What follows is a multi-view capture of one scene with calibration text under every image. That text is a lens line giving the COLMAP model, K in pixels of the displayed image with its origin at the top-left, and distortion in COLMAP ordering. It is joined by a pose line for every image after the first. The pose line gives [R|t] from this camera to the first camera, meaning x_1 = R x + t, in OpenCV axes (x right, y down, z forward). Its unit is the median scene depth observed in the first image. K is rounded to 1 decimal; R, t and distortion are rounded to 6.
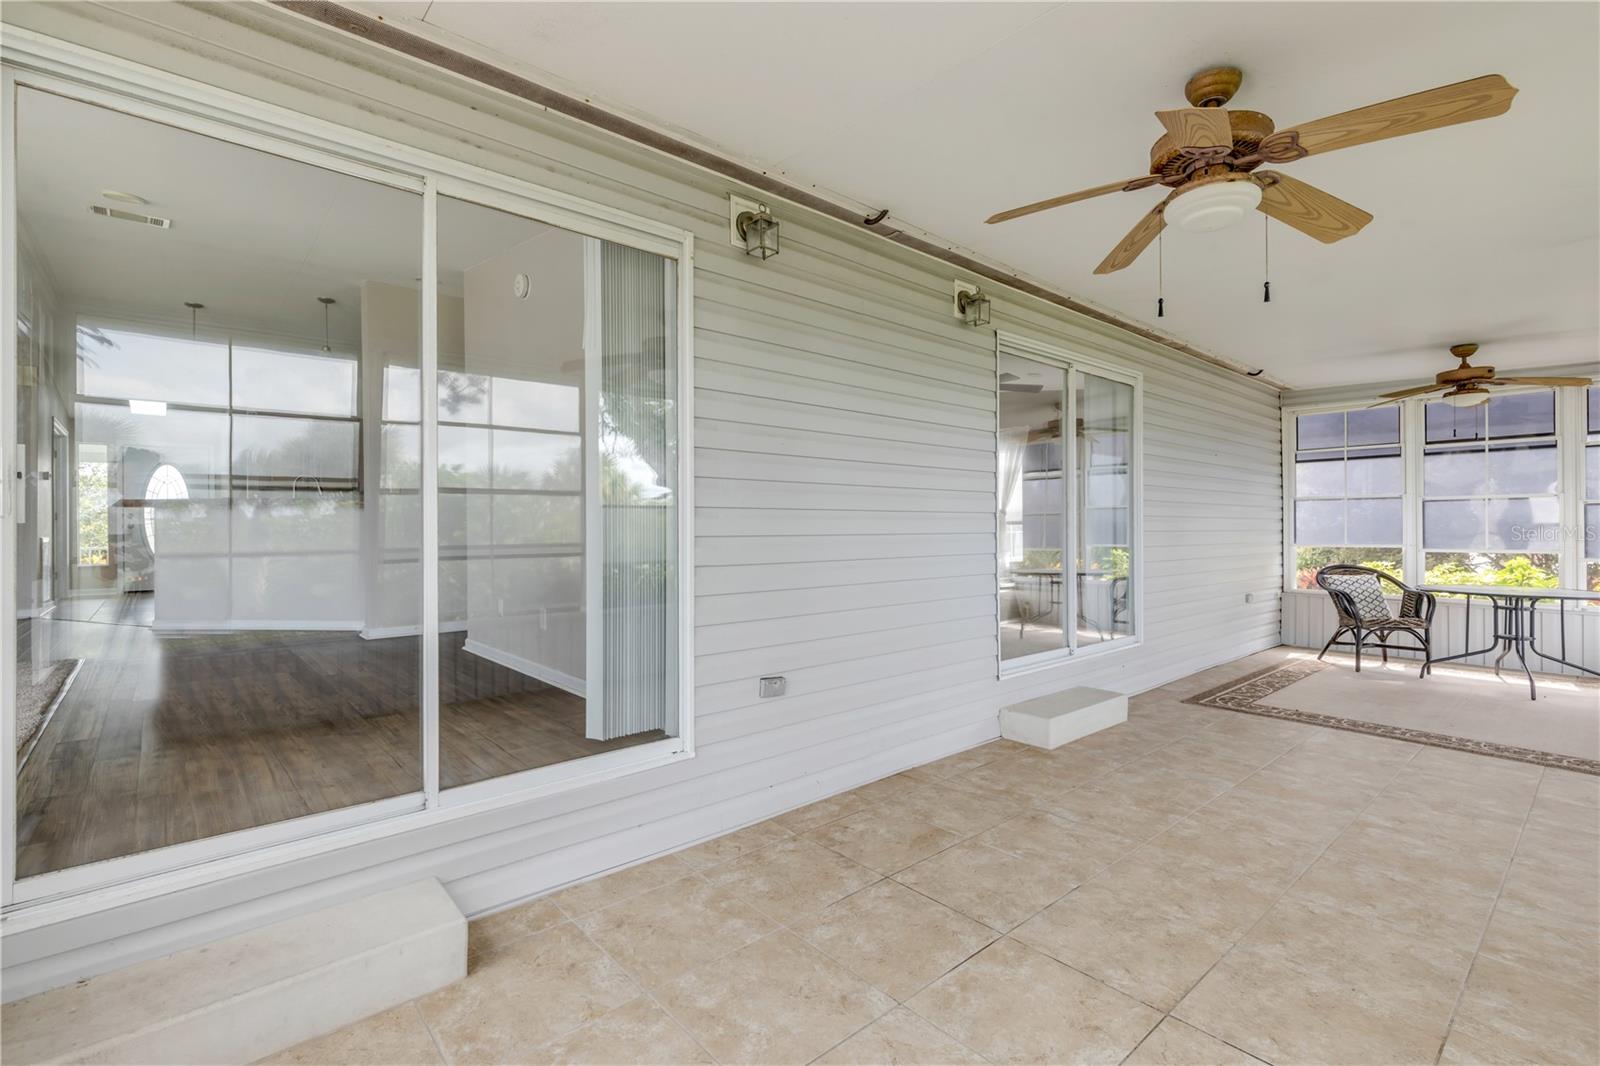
lens RADIAL K [[725.7, 0, 797.0], [0, 725.7, 528.0], [0, 0, 1]] dist [0.006673, -0.002076]
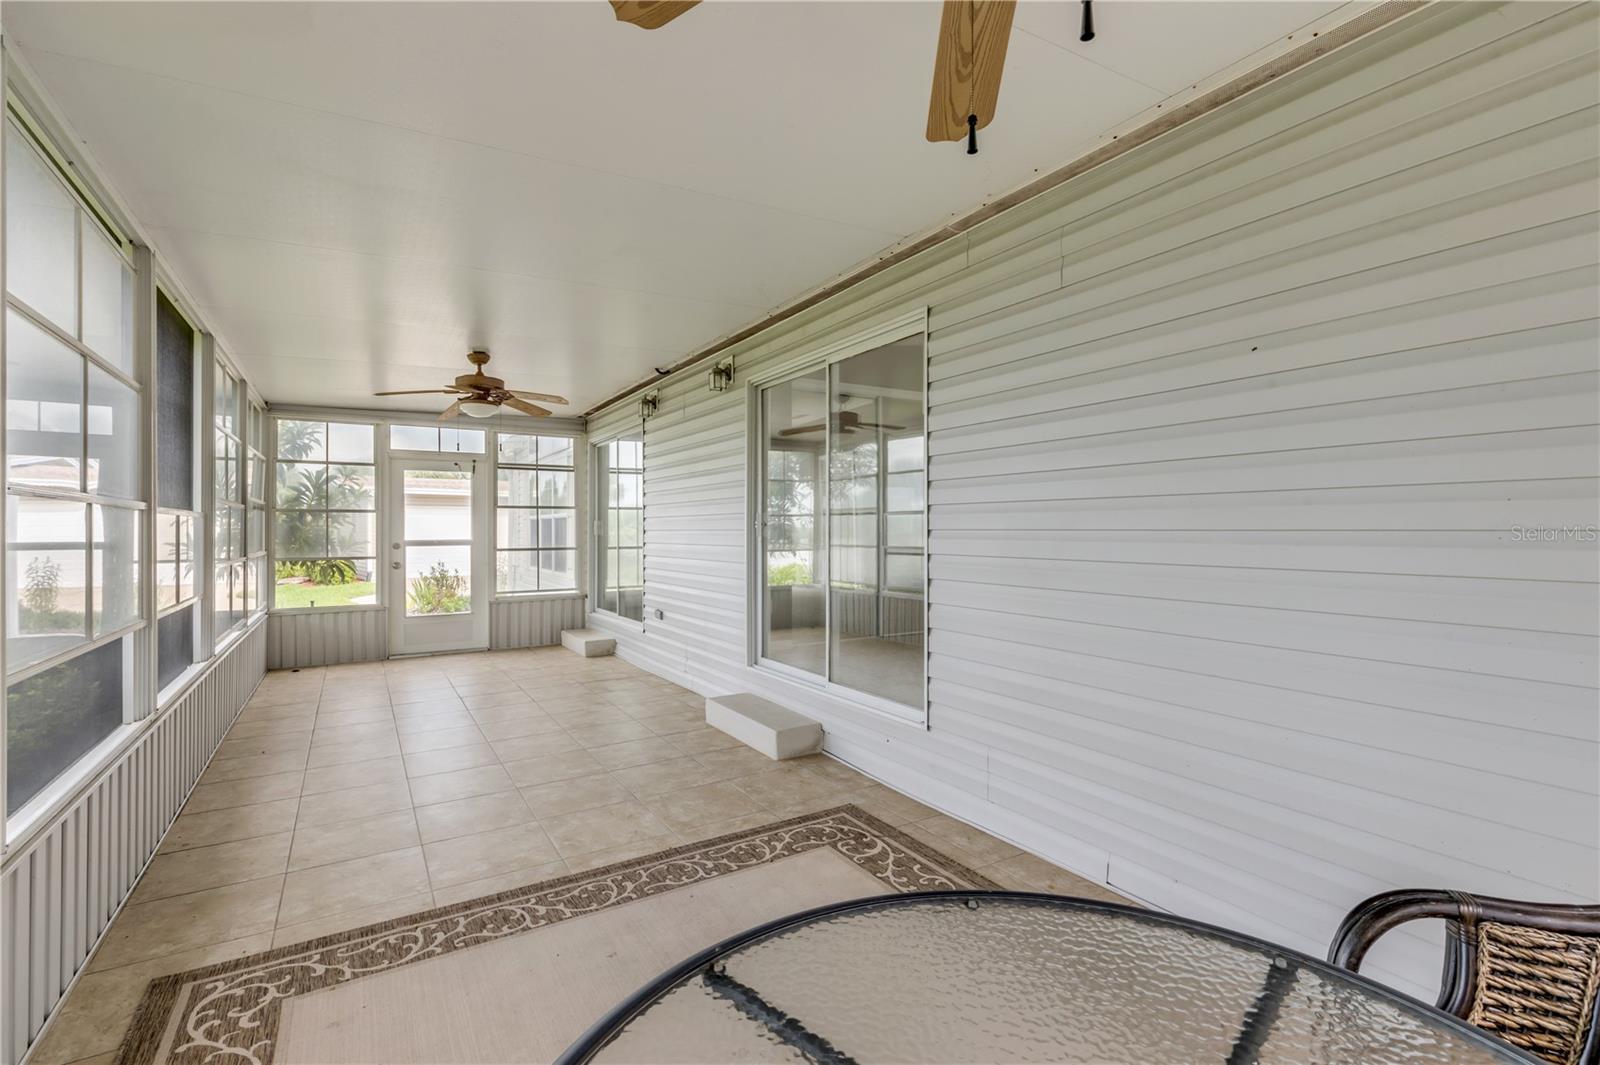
lens RADIAL K [[725.7, 0, 797.2], [0, 725.7, 533.9], [0, 0, 1]] dist [0.006673, -0.002076]
pose [[-0.168019, 0.007378, -0.985756, 1.464350], [0.003472, 0.999970, 0.006893, -0.023748], [0.985778, -0.002265, -0.168039, 1.294738]]
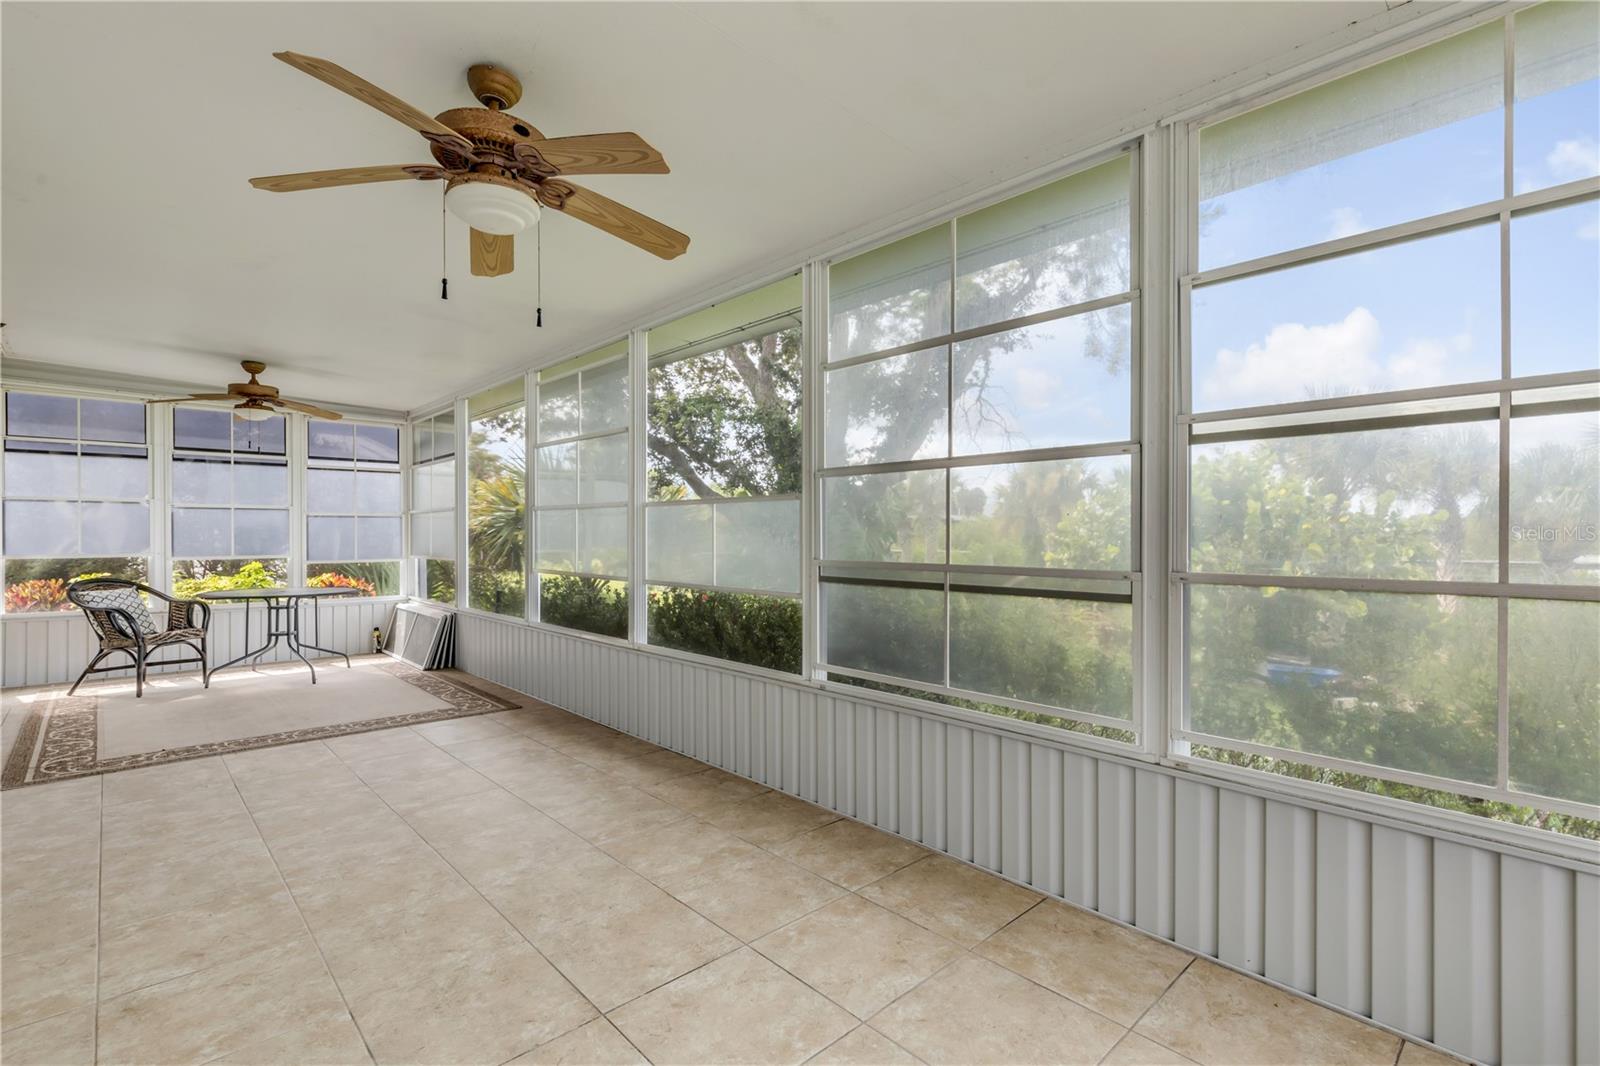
lens RADIAL K [[725.7, 0, 803.3], [0, 725.7, 537.6], [0, 0, 1]] dist [0.006673, -0.002076]
pose [[-0.041984, -0.001529, 0.999117, -0.226258], [-0.002412, 0.999996, 0.001429, -0.000905], [-0.999115, -0.002350, -0.041987, 0.333118]]
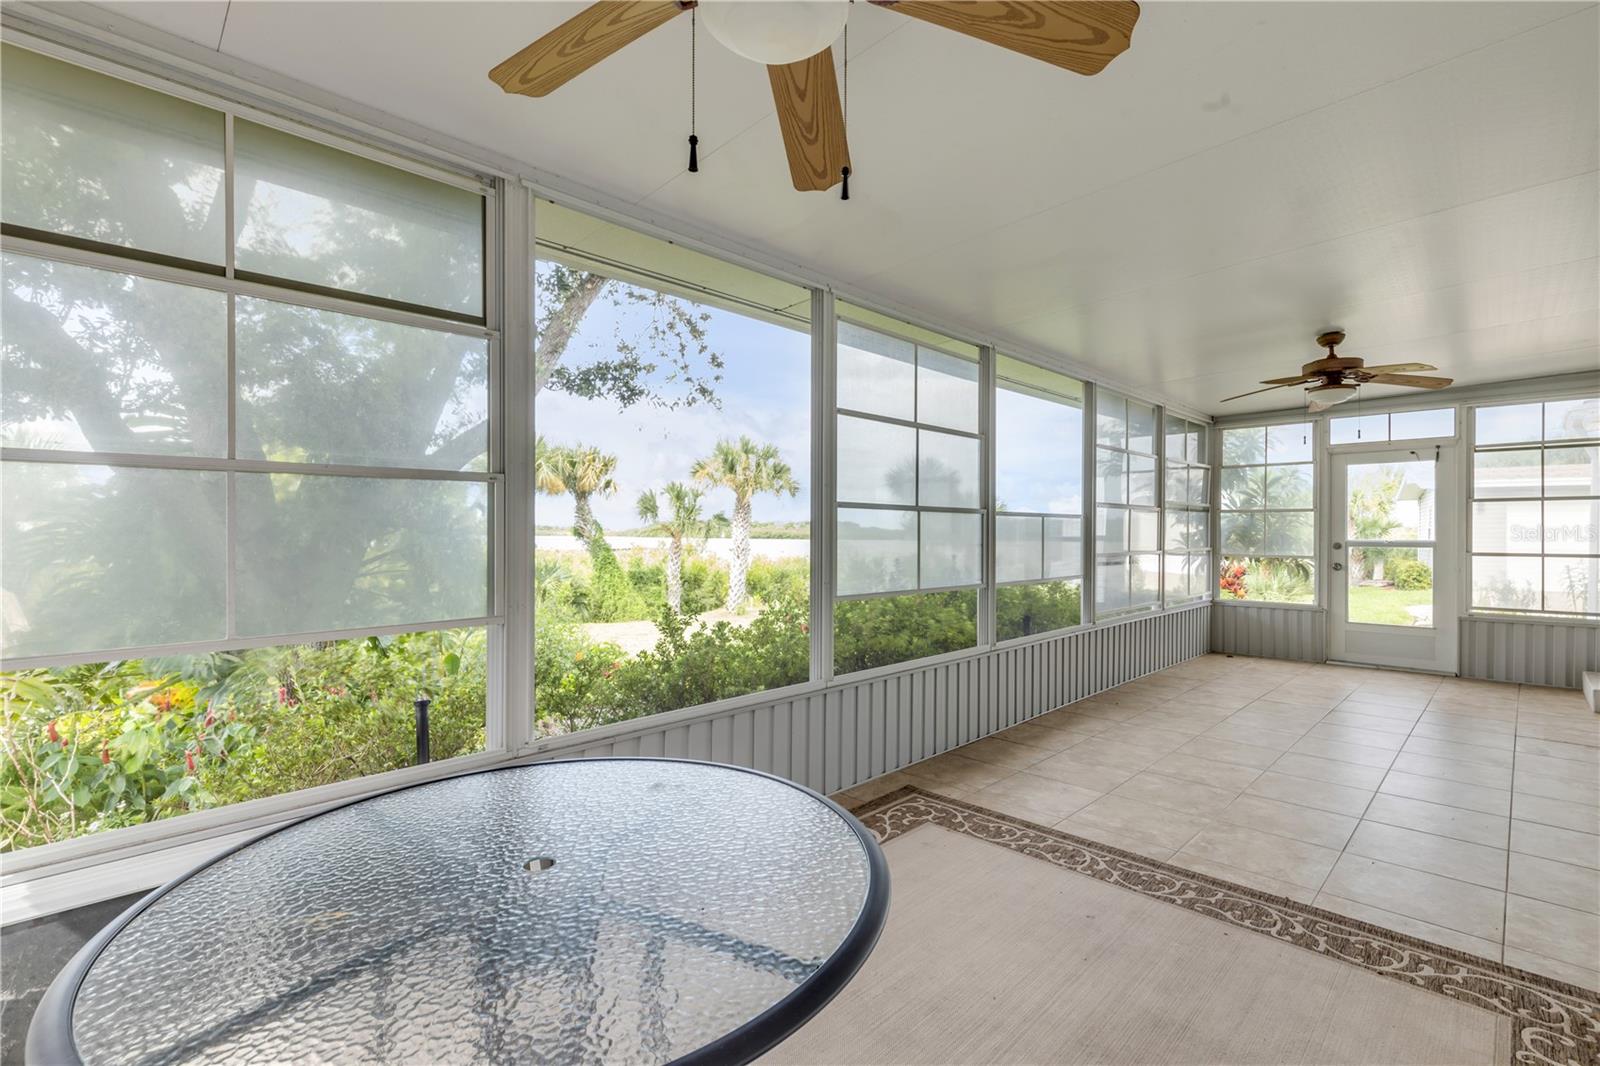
lens RADIAL K [[725.7, 0, 800.7], [0, 725.7, 530.1], [0, 0, 1]] dist [0.006673, -0.002076]
pose [[-0.997587, -0.001213, -0.069414, 1.230085], [-0.001067, 0.999997, -0.002149, -0.016505], [0.069416, -0.002070, -0.997586, 1.634113]]
